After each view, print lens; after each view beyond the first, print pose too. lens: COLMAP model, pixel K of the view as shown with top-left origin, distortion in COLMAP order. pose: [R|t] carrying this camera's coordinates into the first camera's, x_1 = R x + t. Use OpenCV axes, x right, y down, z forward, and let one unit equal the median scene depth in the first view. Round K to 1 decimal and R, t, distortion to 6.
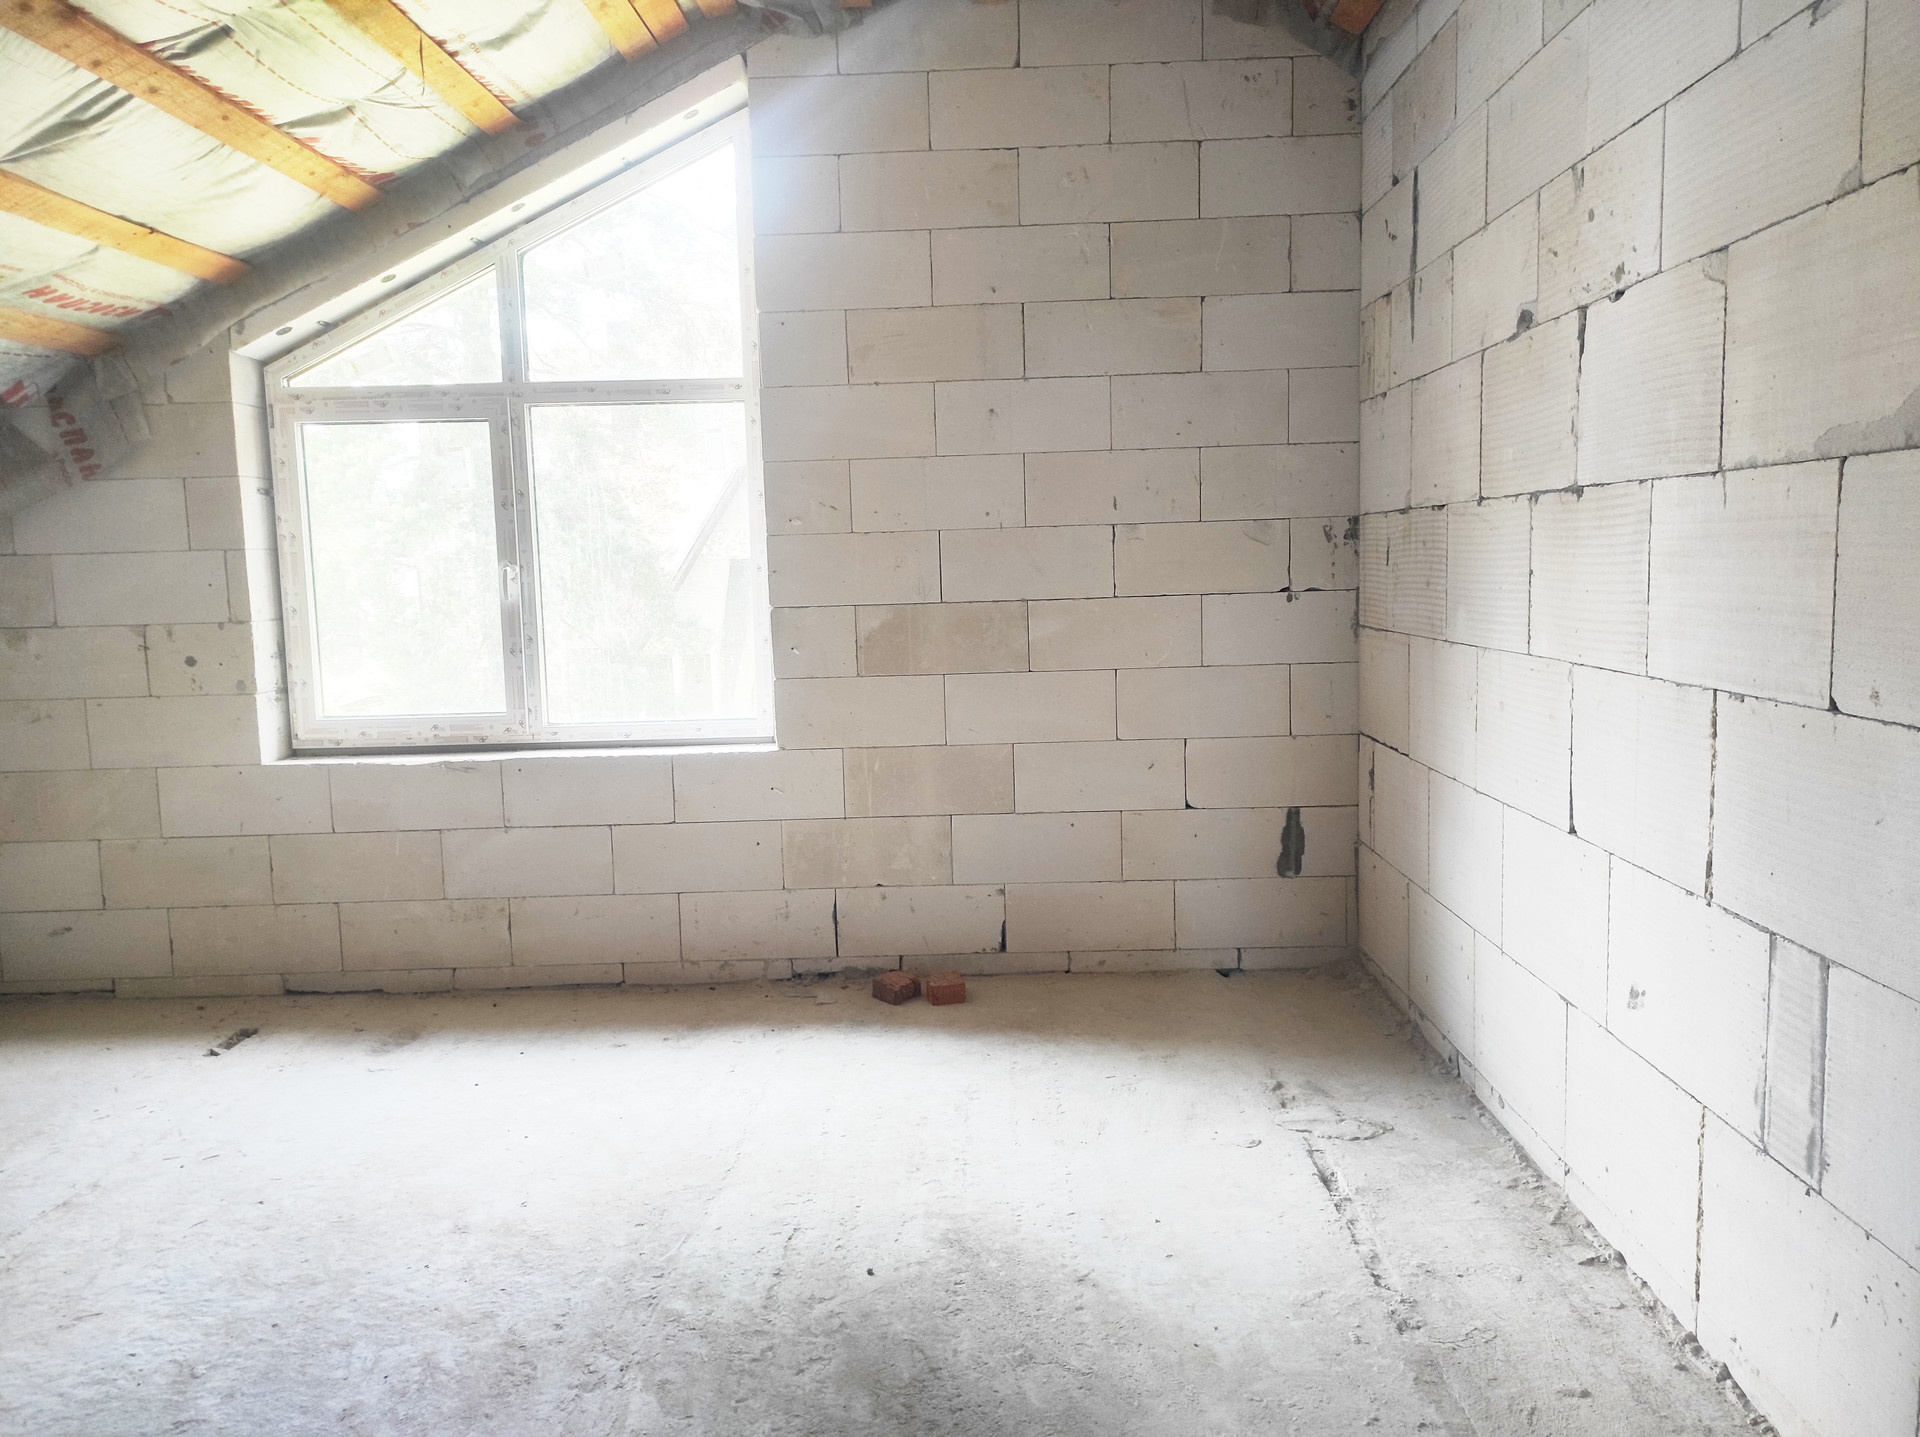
lens RADIAL K [[1417.0, 0, 959.9], [0, 1417.0, 714.9], [0, 0, 1]] dist [0.061338, -0.041205]
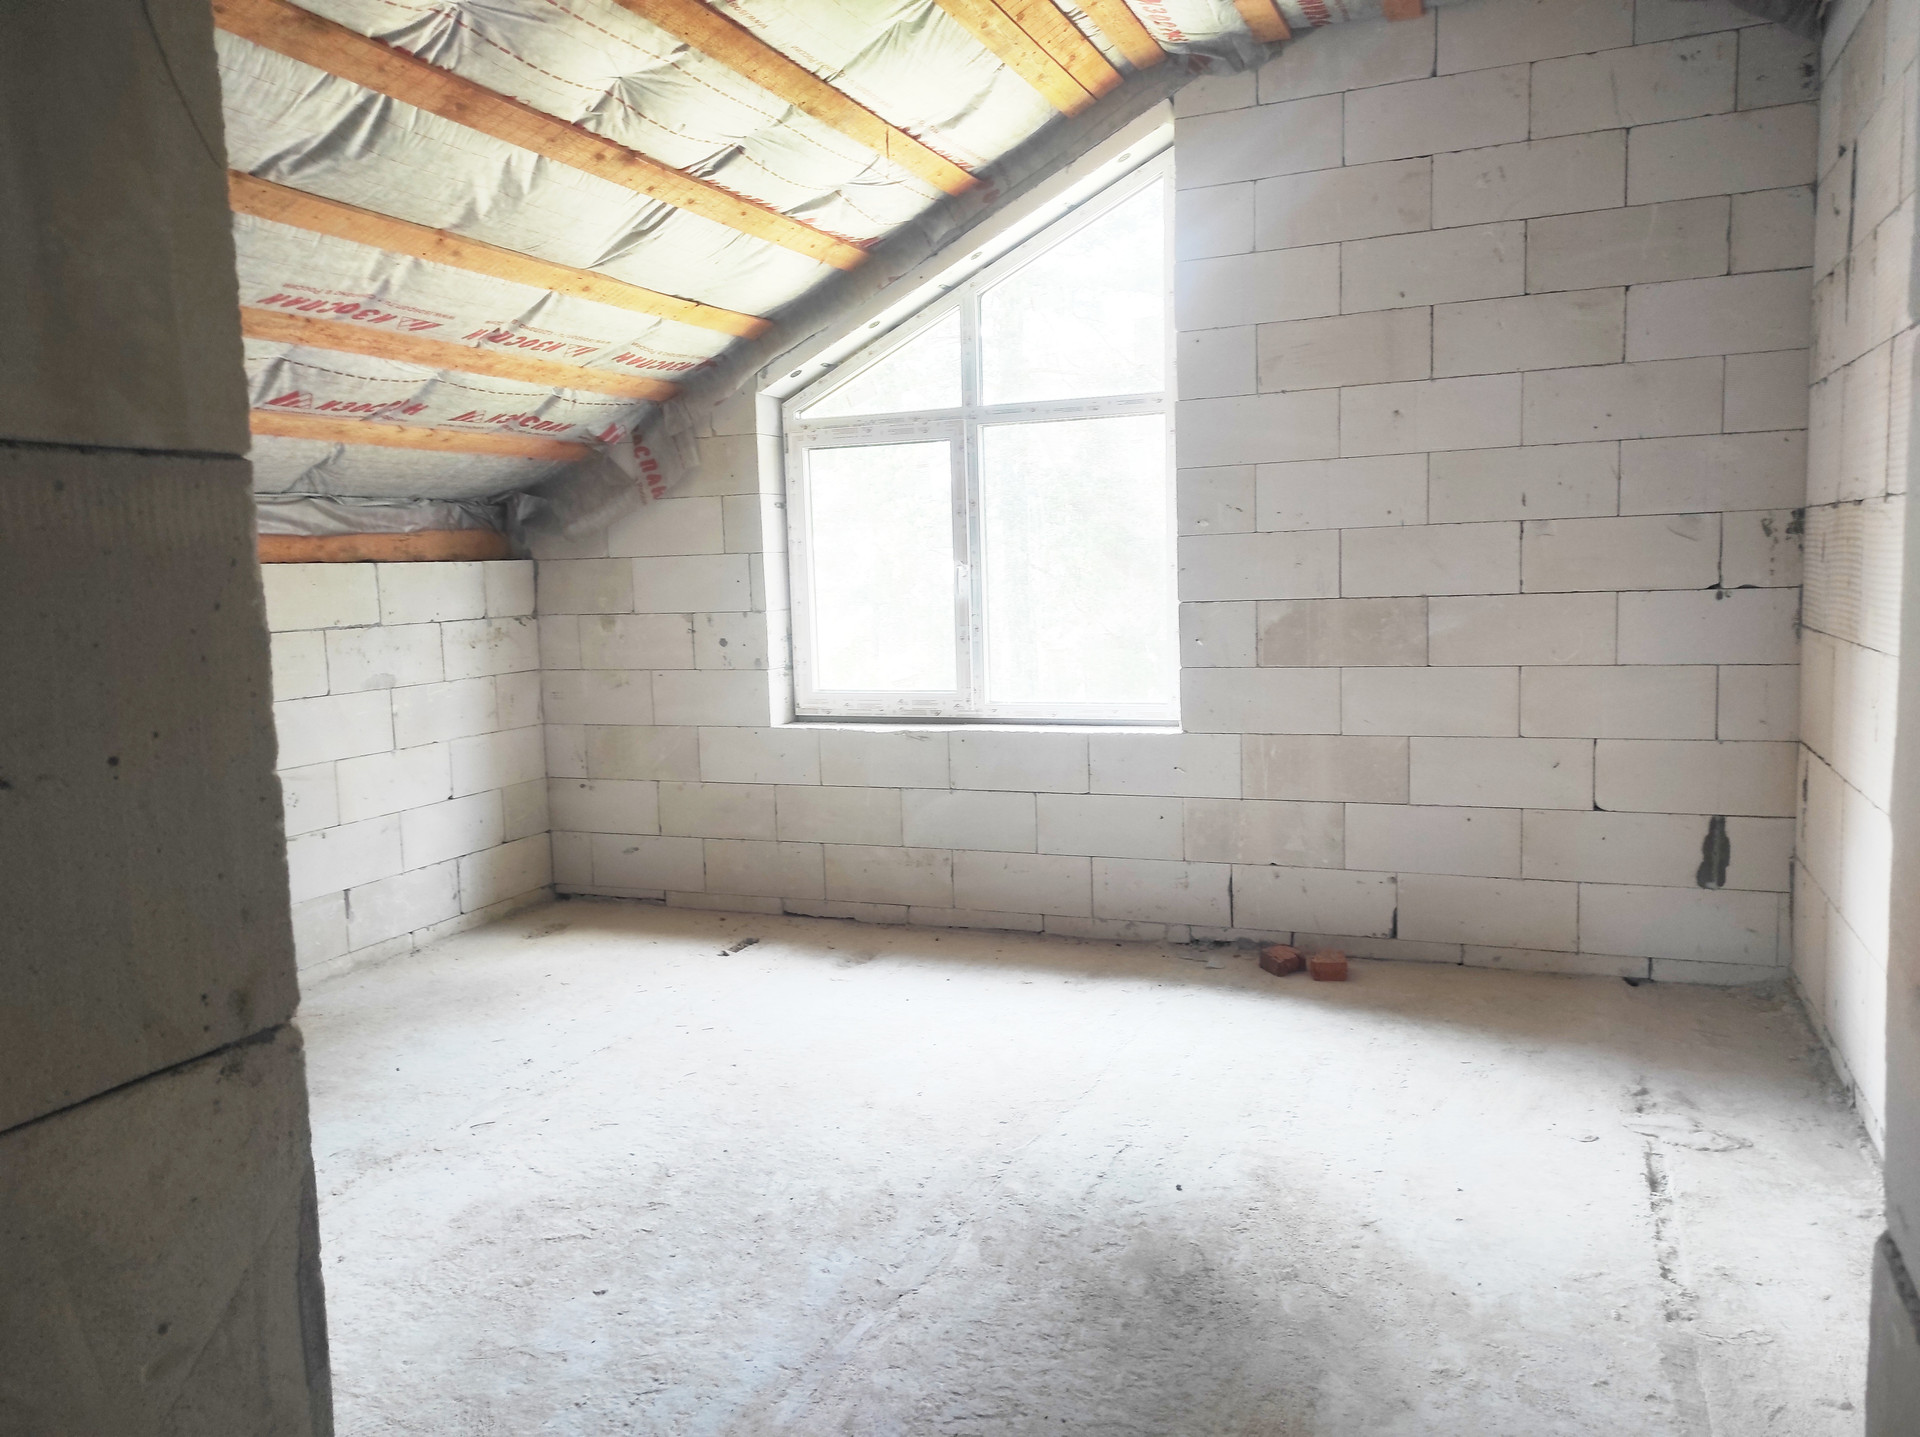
lens RADIAL K [[1417.0, 0, 960.5], [0, 1417.0, 719.4], [0, 0, 1]] dist [0.061338, -0.041205]
pose [[0.931746, 0.038455, -0.361069, 0.112136], [-0.033716, 0.999243, 0.019417, -0.001034], [0.361542, -0.005918, 0.932337, -0.082867]]
